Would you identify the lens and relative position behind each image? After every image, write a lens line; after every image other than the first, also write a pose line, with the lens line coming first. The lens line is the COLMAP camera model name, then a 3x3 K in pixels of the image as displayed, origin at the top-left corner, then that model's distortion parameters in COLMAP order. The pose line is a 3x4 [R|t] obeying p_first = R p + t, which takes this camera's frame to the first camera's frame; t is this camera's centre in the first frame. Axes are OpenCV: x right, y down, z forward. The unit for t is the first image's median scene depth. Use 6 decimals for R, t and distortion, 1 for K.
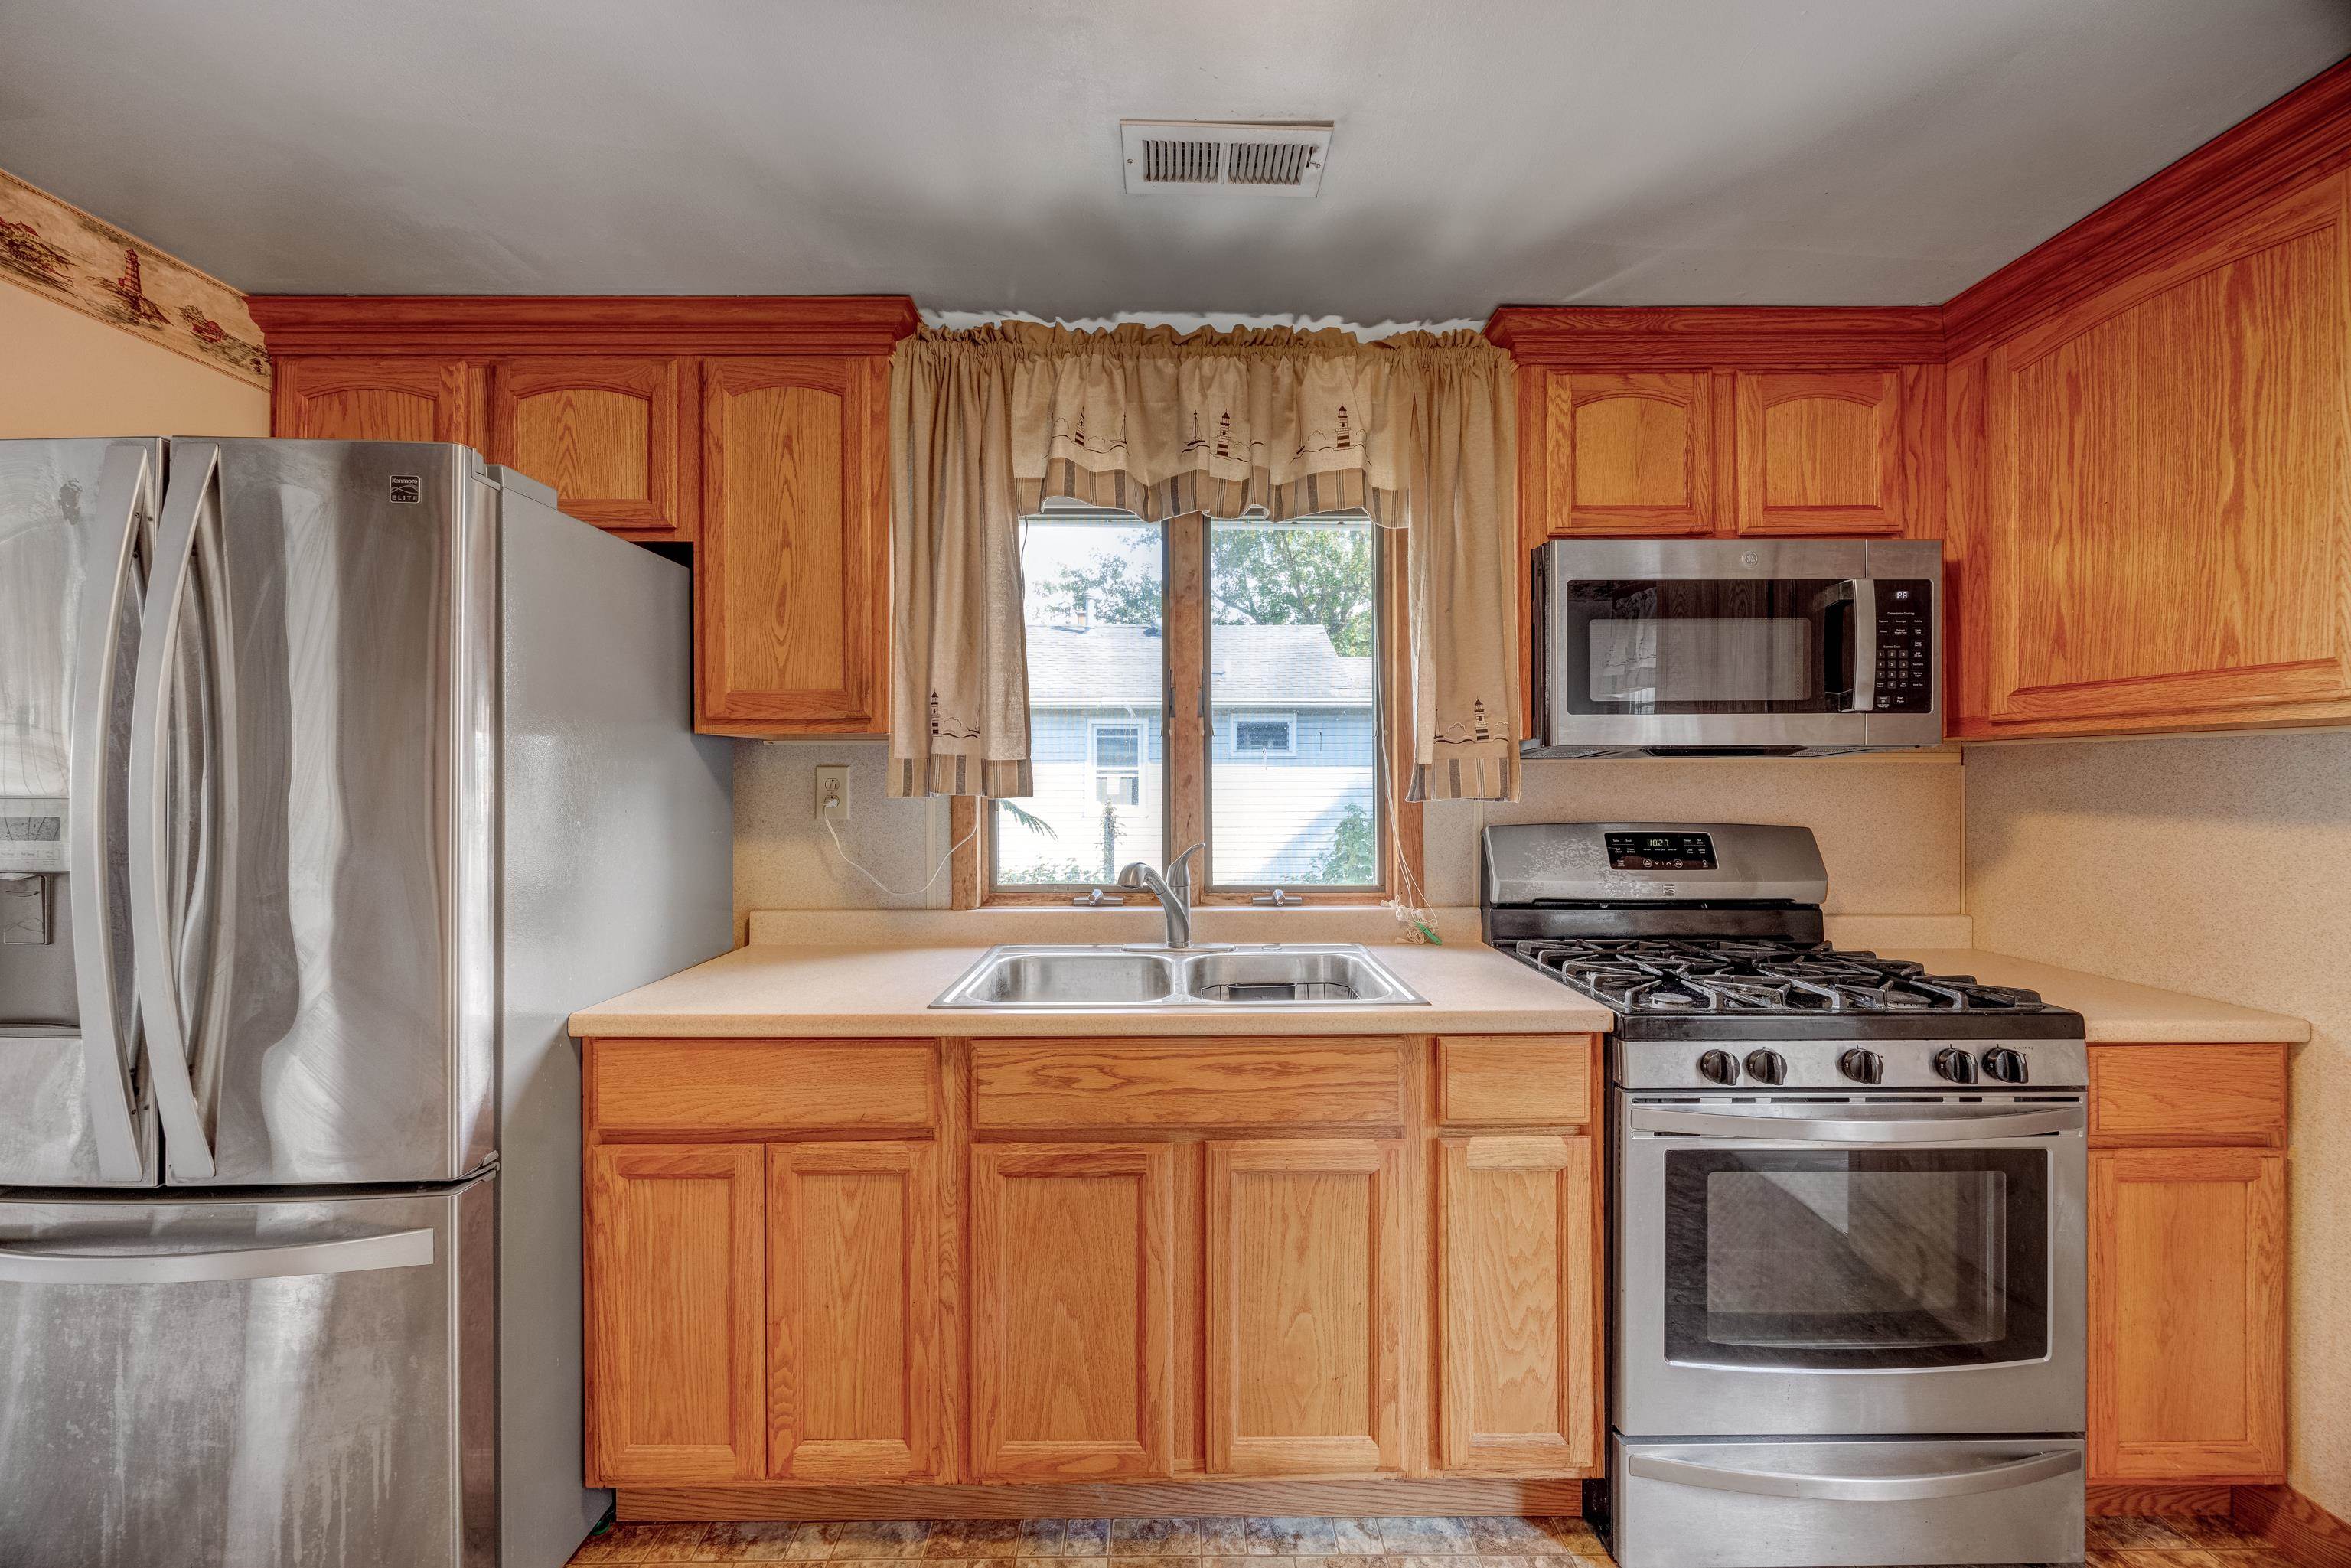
lens RADIAL K [[909.5, 0, 1179.1], [0, 909.5, 782.9], [0, 0, 1]] dist [0.000104, 0.000361]
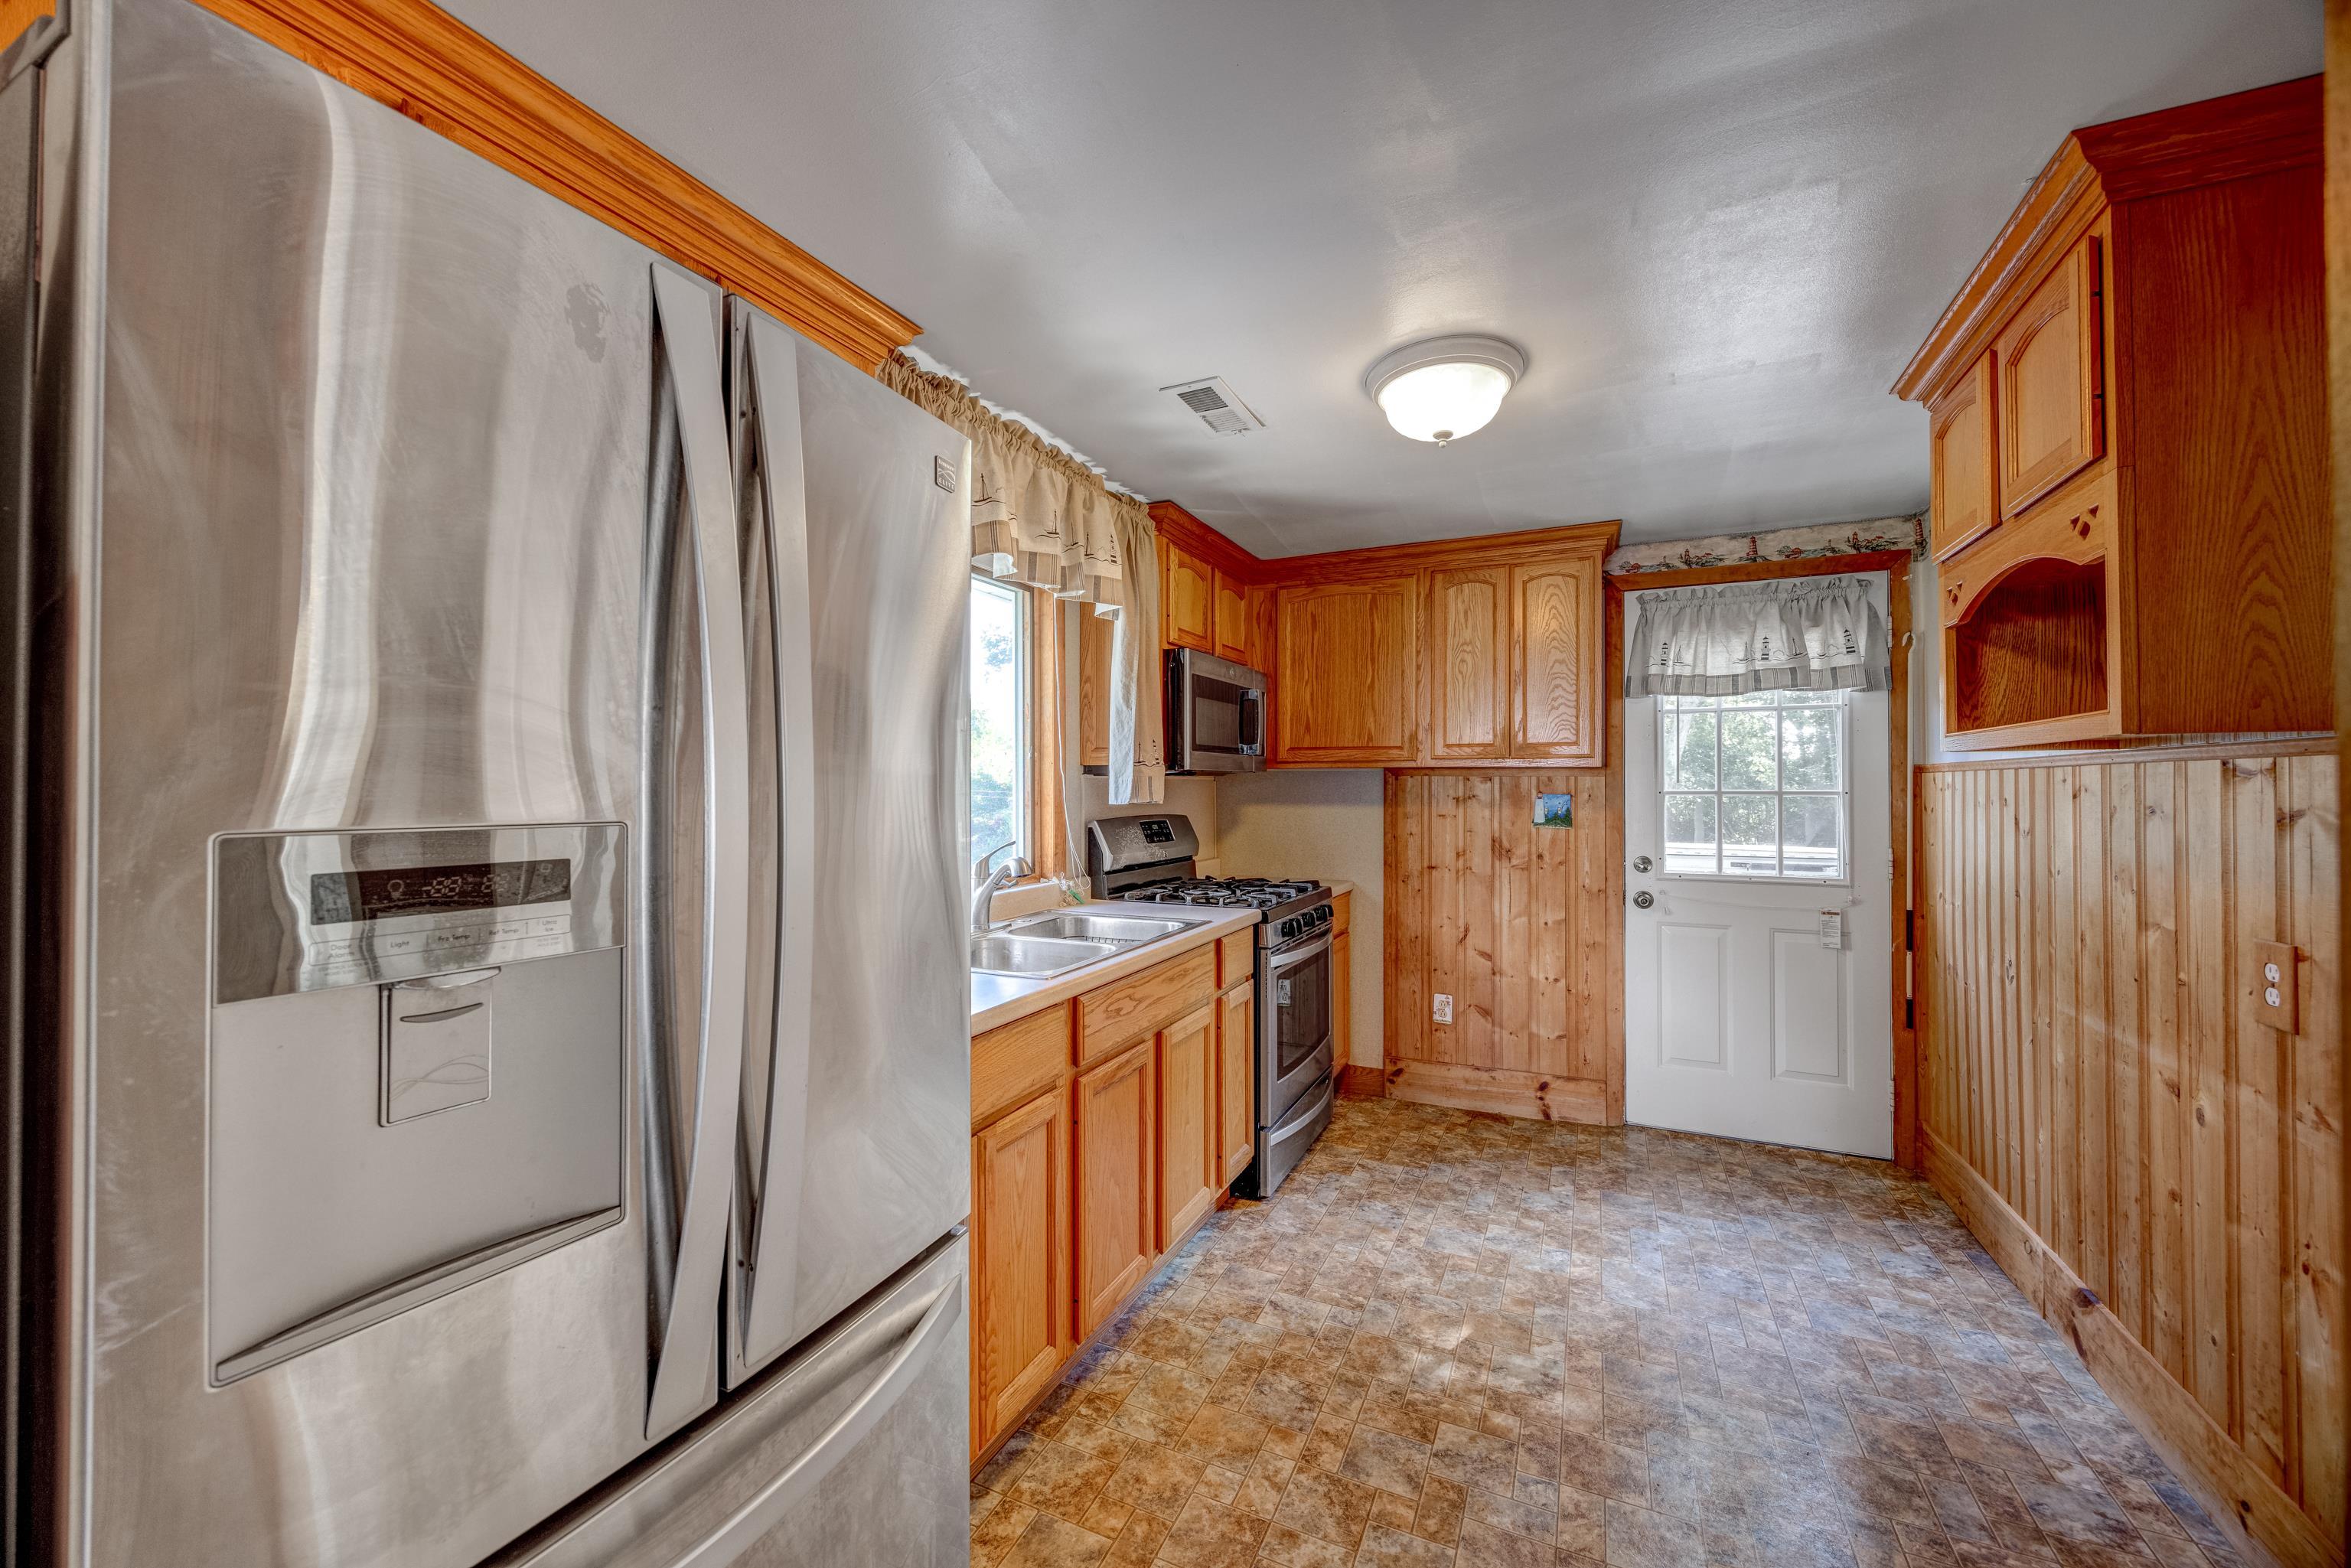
lens RADIAL K [[909.5, 0, 1180.2], [0, 909.5, 778.5], [0, 0, 1]] dist [0.000104, 0.000361]
pose [[0.424192, 0.009056, 0.905527, -1.253716], [0.001270, 0.999943, -0.010595, -0.005093], [-0.905571, 0.005644, 0.424156, 0.321090]]
